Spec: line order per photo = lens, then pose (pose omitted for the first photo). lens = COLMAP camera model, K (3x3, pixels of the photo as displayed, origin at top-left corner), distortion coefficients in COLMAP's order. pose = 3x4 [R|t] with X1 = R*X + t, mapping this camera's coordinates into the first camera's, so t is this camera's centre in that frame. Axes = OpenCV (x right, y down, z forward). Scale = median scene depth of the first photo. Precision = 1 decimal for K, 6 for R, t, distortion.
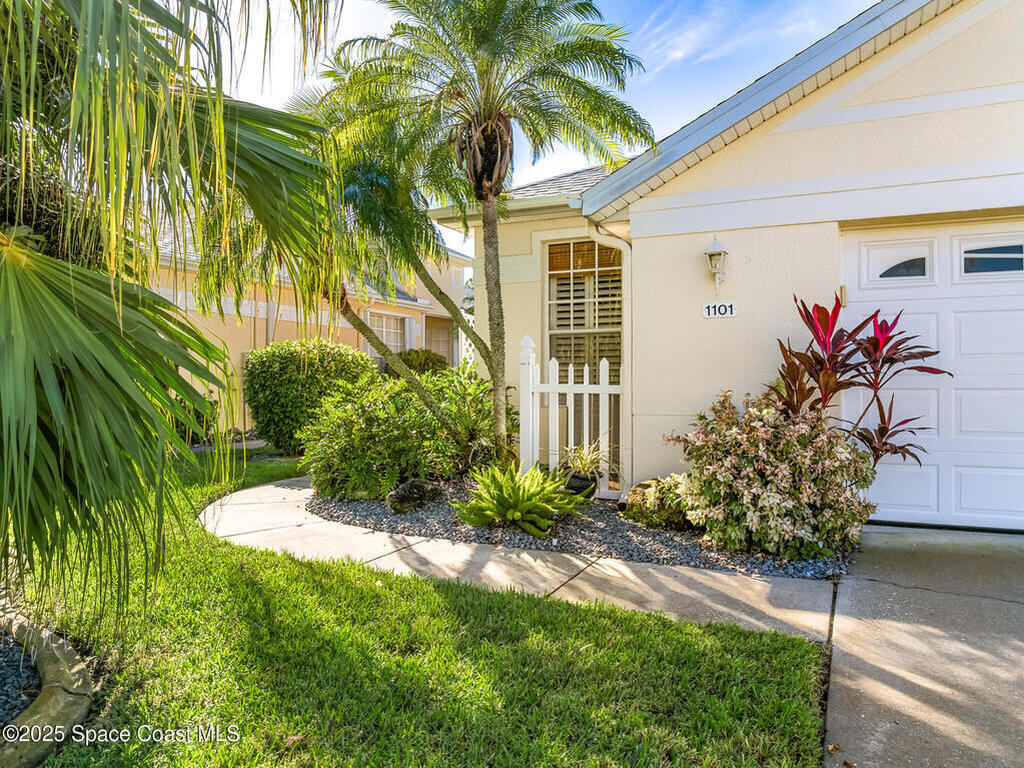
lens RADIAL K [[721.2, 0, 519.7], [0, 721.2, 381.4], [0, 0, 1]] dist [-0.039804, -0.001379]
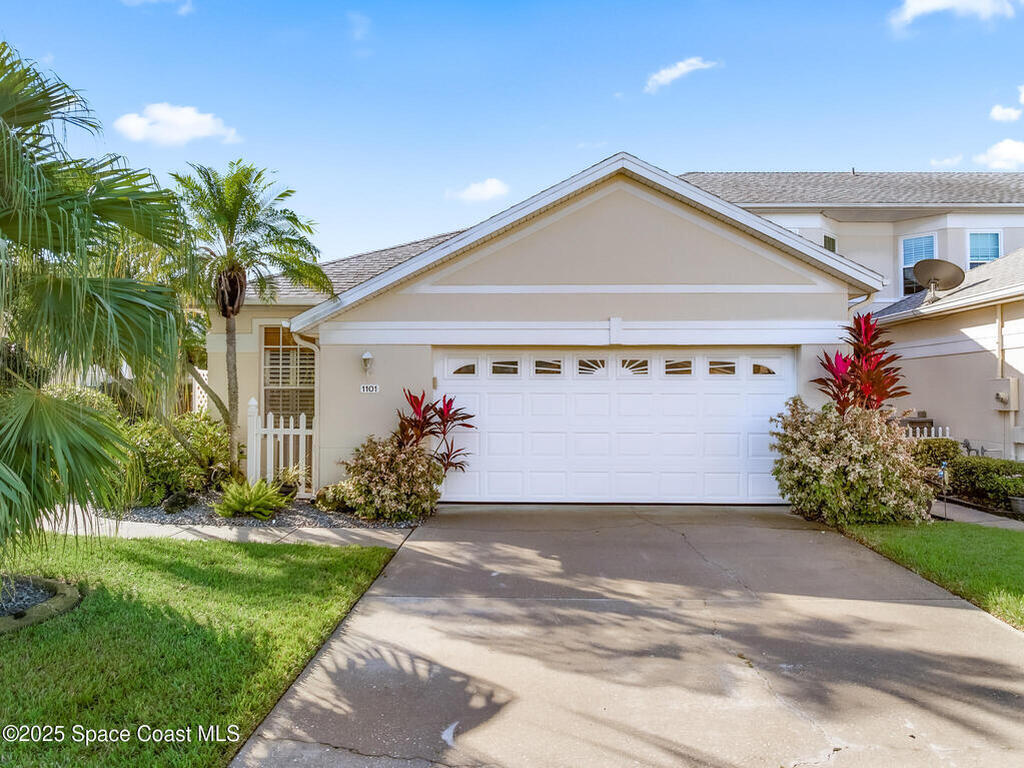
lens RADIAL K [[721.2, 0, 519.7], [0, 721.2, 381.4], [0, 0, 1]] dist [-0.039804, -0.001379]
pose [[0.917962, 0.010568, 0.396528, -0.093021], [-0.004927, 0.999872, -0.015243, -0.095862], [-0.396638, 0.012039, 0.917896, -0.822695]]
